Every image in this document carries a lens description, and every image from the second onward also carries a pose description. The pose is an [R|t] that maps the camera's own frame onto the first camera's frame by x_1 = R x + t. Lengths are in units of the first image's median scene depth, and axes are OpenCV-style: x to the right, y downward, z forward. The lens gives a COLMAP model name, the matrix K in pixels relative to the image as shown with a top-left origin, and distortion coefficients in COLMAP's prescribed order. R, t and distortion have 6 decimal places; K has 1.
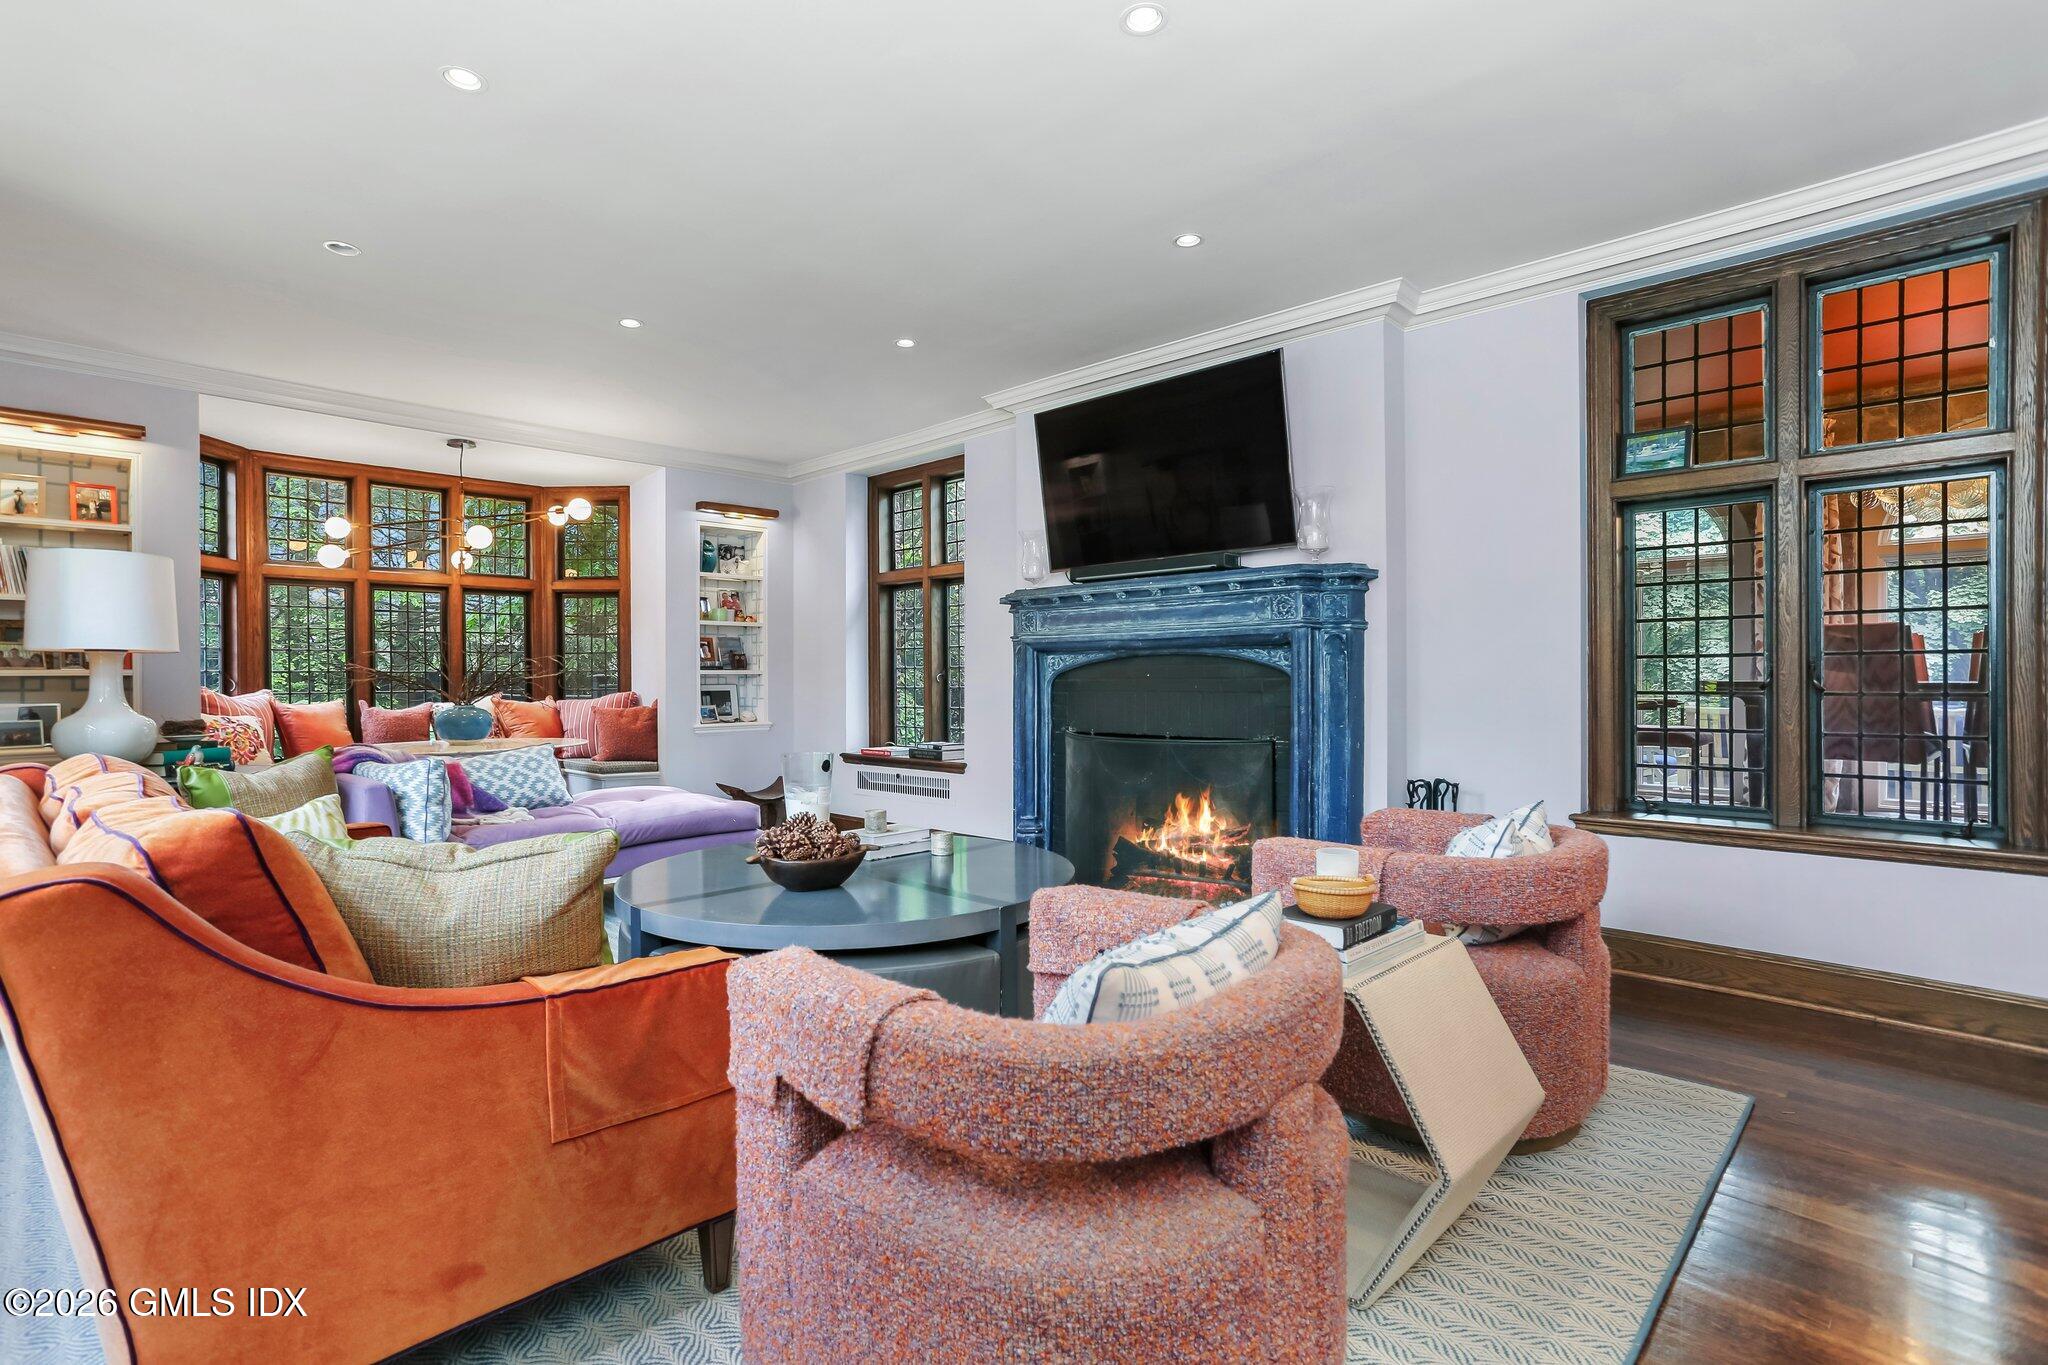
lens RADIAL K [[992.9, 0, 1030.1], [0, 992.9, 688.3], [0, 0, 1]] dist [-0.044094, 0.025140]
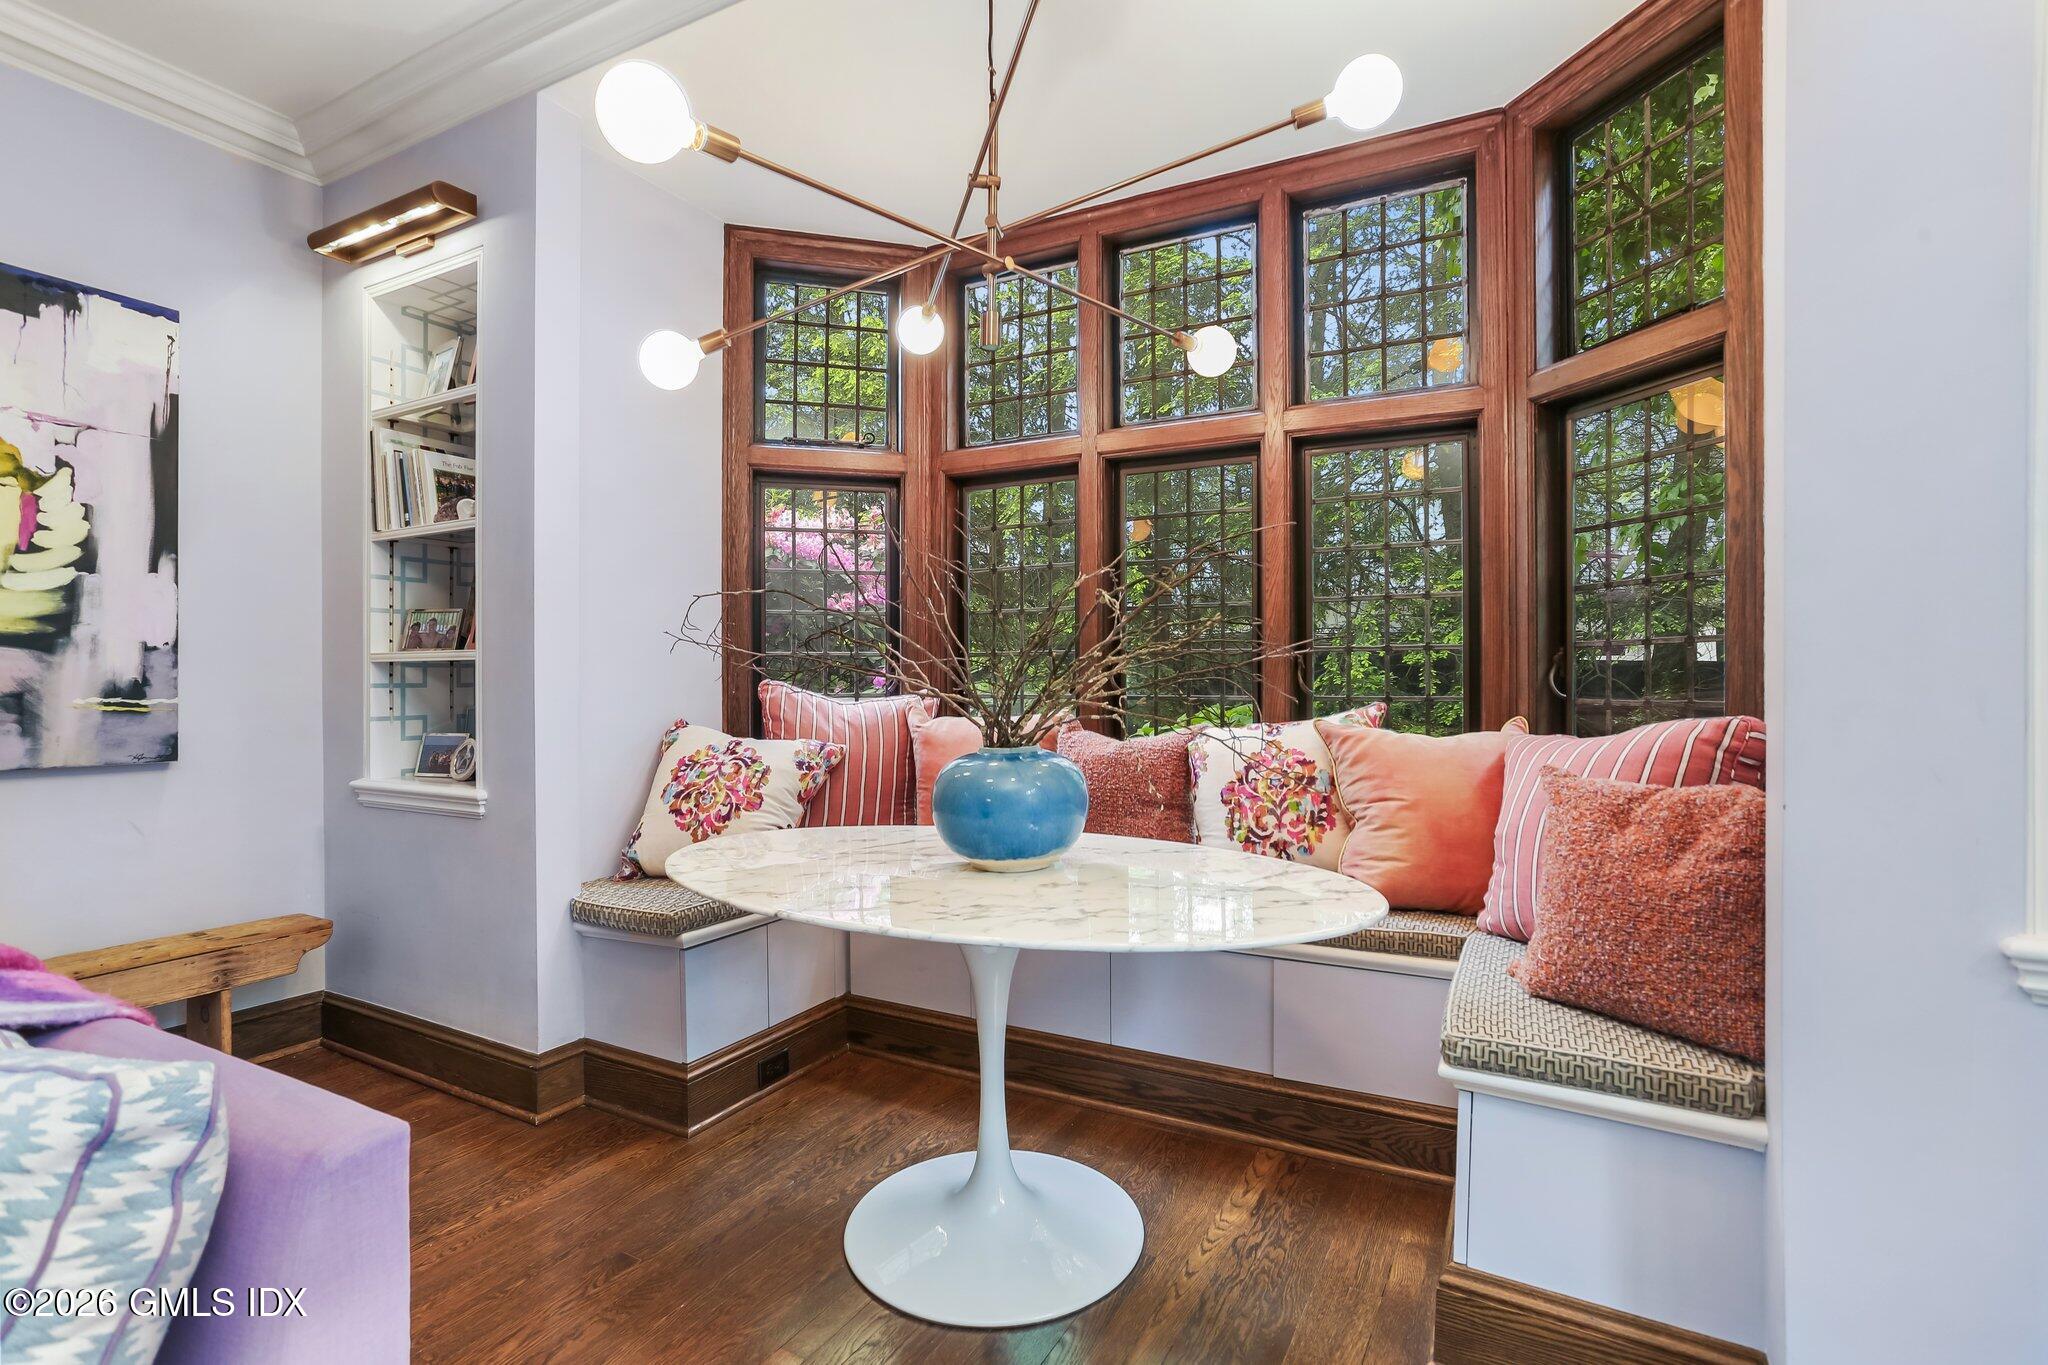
lens RADIAL K [[992.9, 0, 1019.0], [0, 992.9, 681.3], [0, 0, 1]] dist [-0.044094, 0.025140]
pose [[0.263828, 0.004472, -0.964559, -0.259731], [-0.009434, 0.999953, 0.002055, -0.004854], [0.964524, 0.008557, 0.263857, 0.917511]]
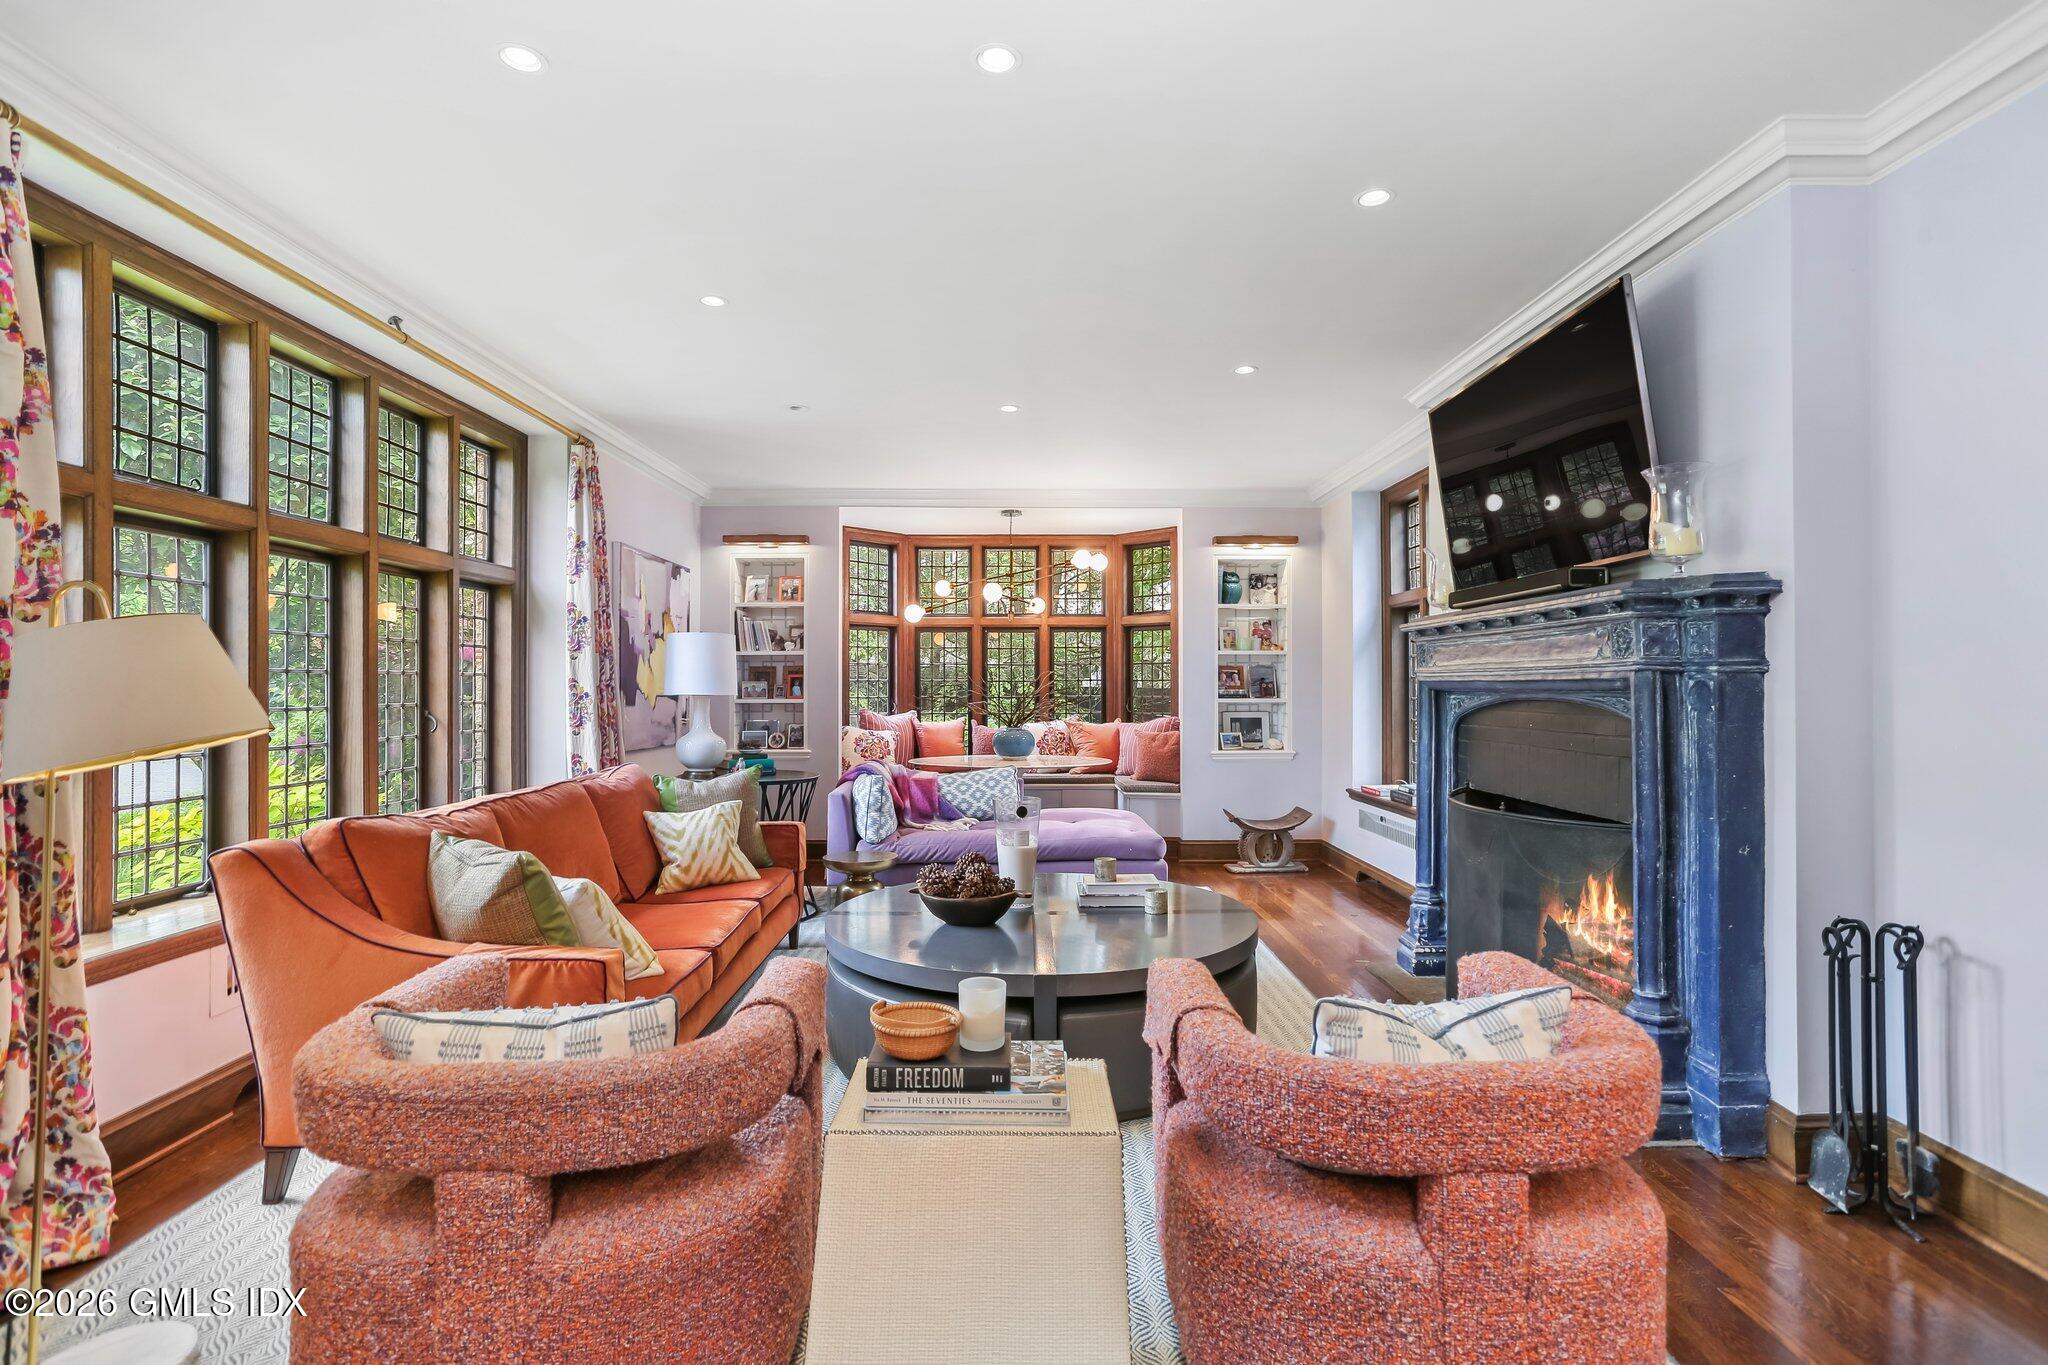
lens RADIAL K [[992.9, 0, 1030.0], [0, 992.9, 681.7], [0, 0, 1]] dist [-0.044094, 0.025140]
pose [[0.707571, 0.001973, -0.706639, 0.306643], [-0.010820, 0.999909, -0.008043, -0.029620], [0.706559, 0.013337, 0.707528, 0.140701]]
